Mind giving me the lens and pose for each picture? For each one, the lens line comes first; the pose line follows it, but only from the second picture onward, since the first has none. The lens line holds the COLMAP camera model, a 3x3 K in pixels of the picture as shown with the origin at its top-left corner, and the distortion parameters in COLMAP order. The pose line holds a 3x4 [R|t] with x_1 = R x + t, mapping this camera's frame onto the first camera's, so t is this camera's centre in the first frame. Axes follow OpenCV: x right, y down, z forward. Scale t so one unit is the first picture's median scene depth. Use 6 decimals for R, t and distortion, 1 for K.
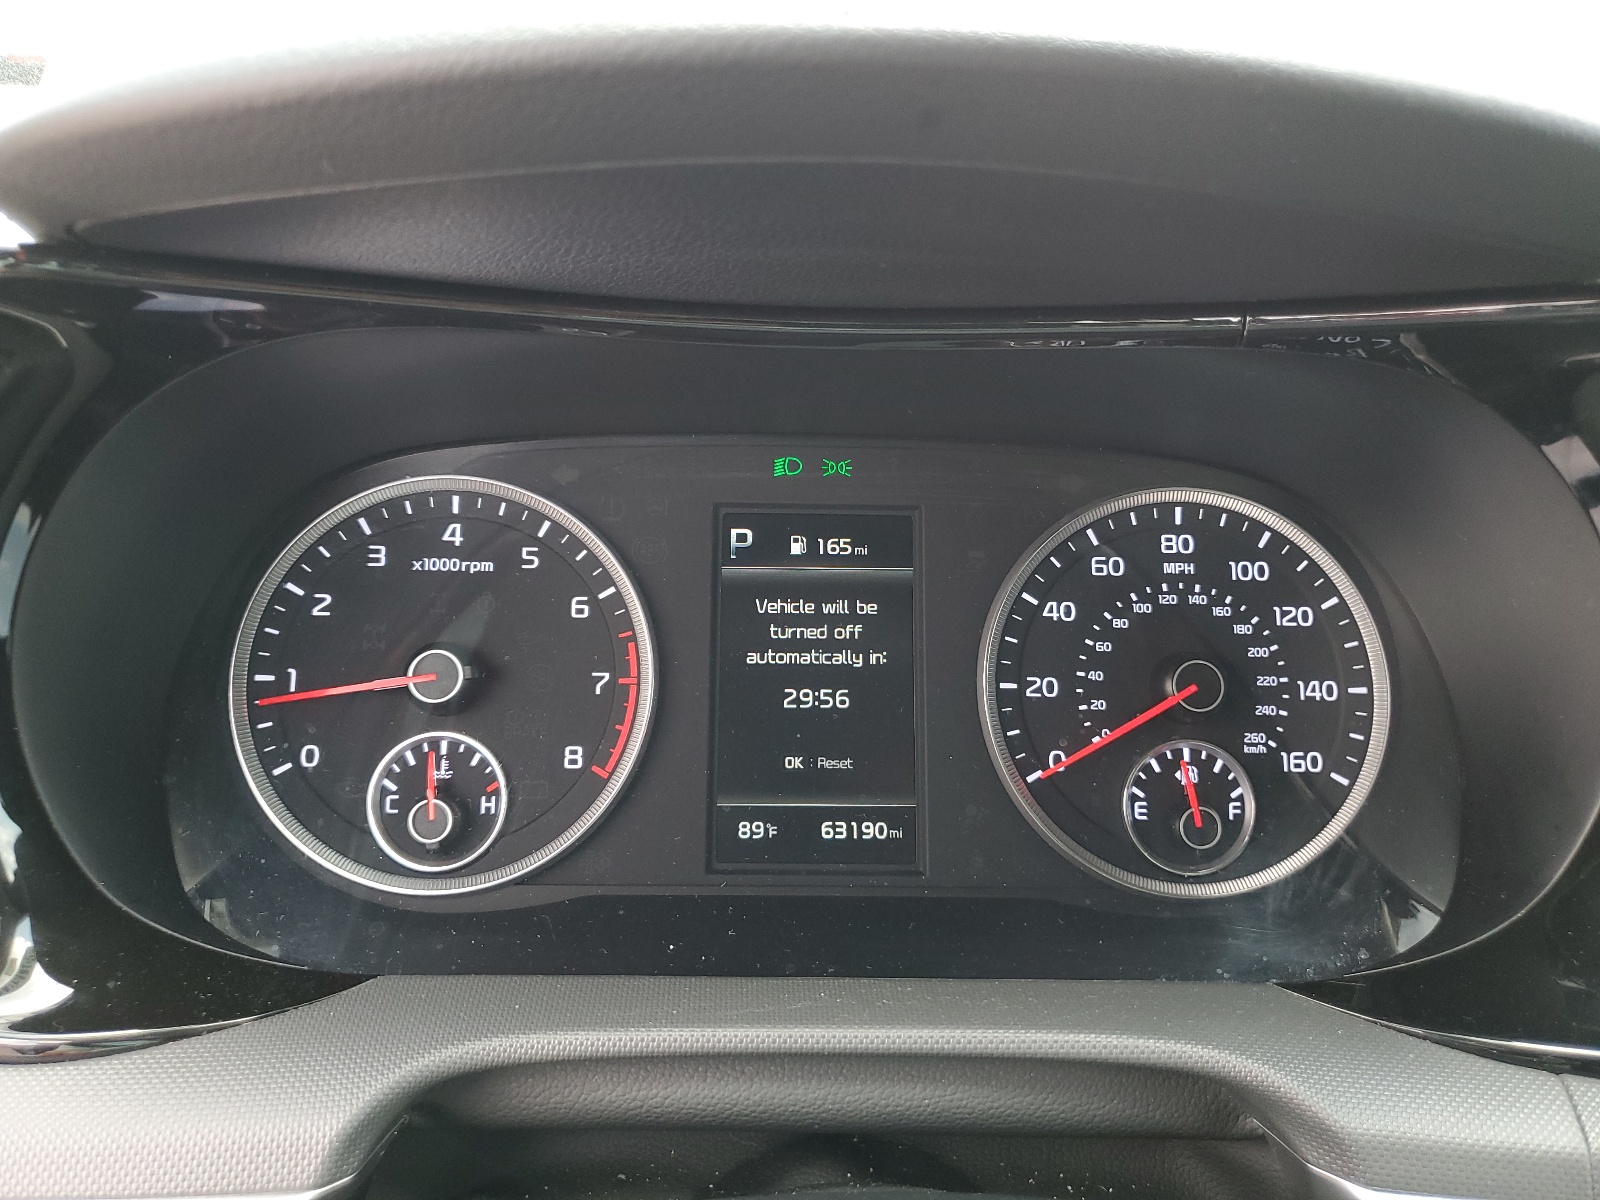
lens RADIAL K [[1213.1, 0, 798.9], [0, 1213.1, 598.4], [0, 0, 1]] dist [0.007945, 0.000914]
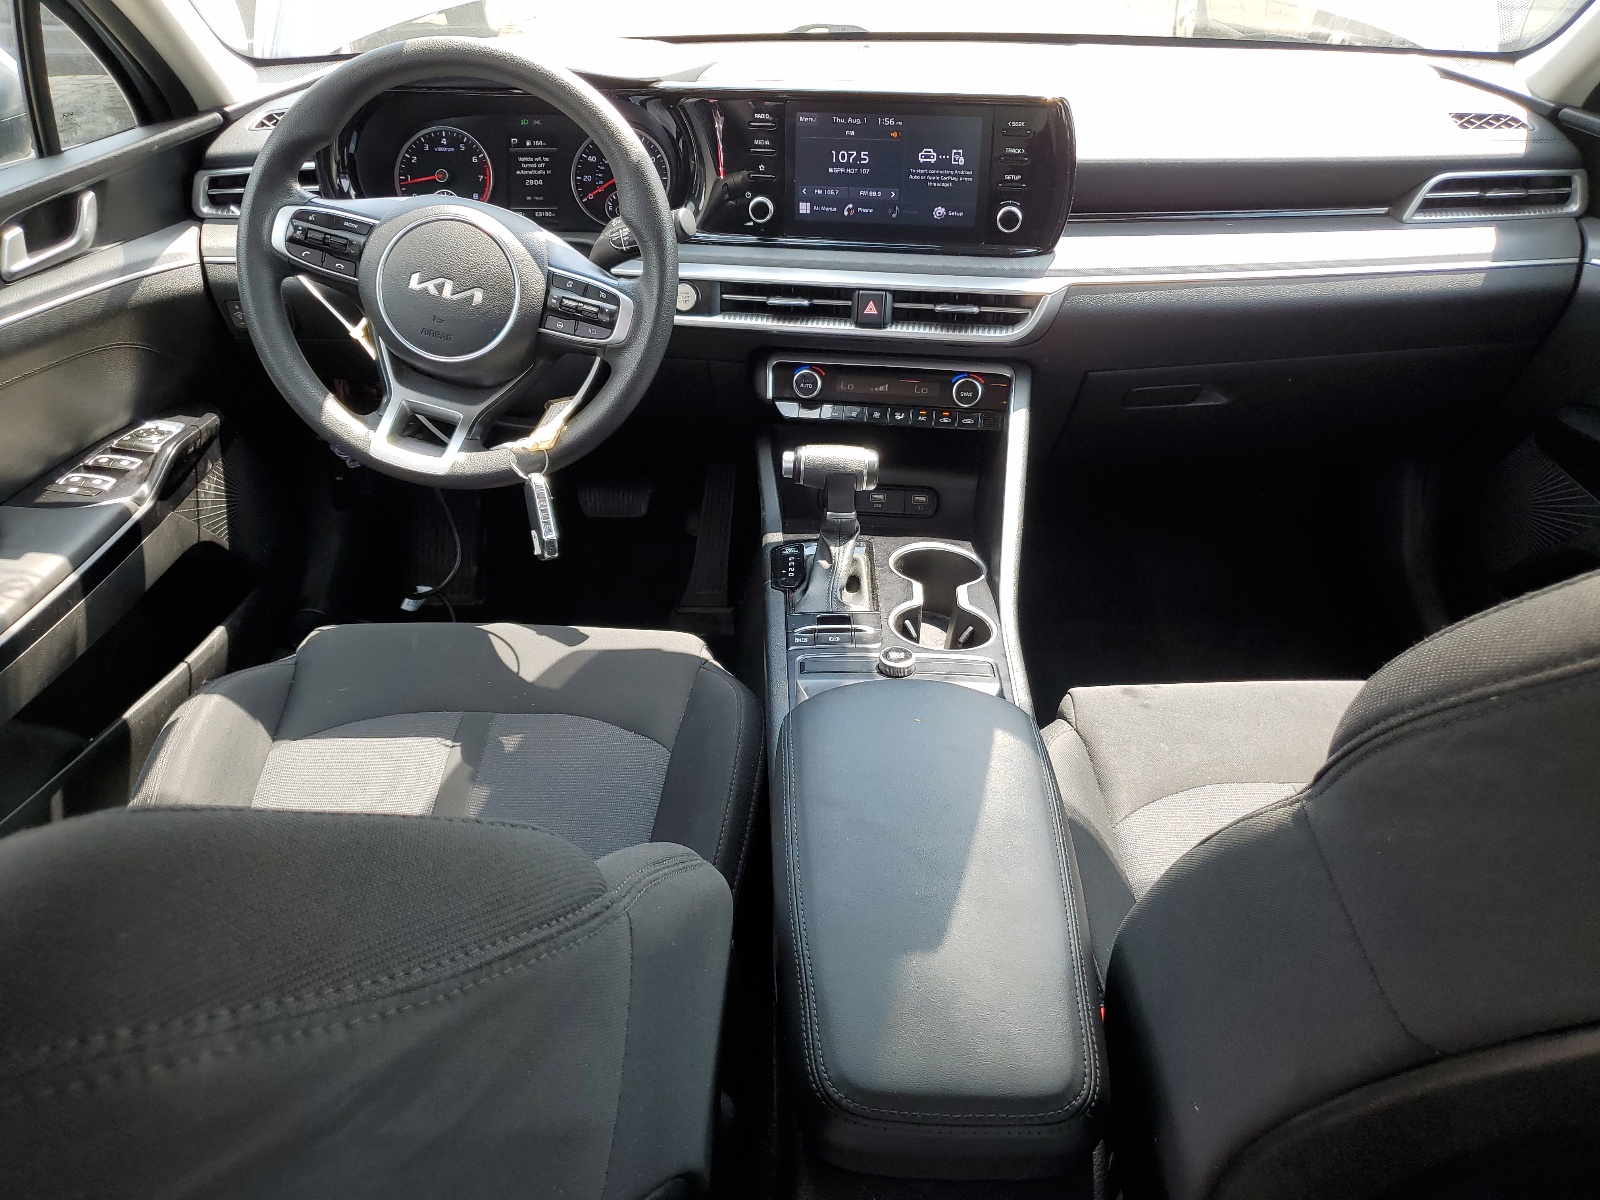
lens RADIAL K [[1213.1, 0, 801.9], [0, 1213.1, 599.9], [0, 0, 1]] dist [0.007945, 0.000914]
pose [[0.997075, 0.007108, -0.076092, 1.242899], [0.011916, 0.969029, 0.246660, 0.449462], [0.075488, -0.246845, 0.966110, -3.251858]]
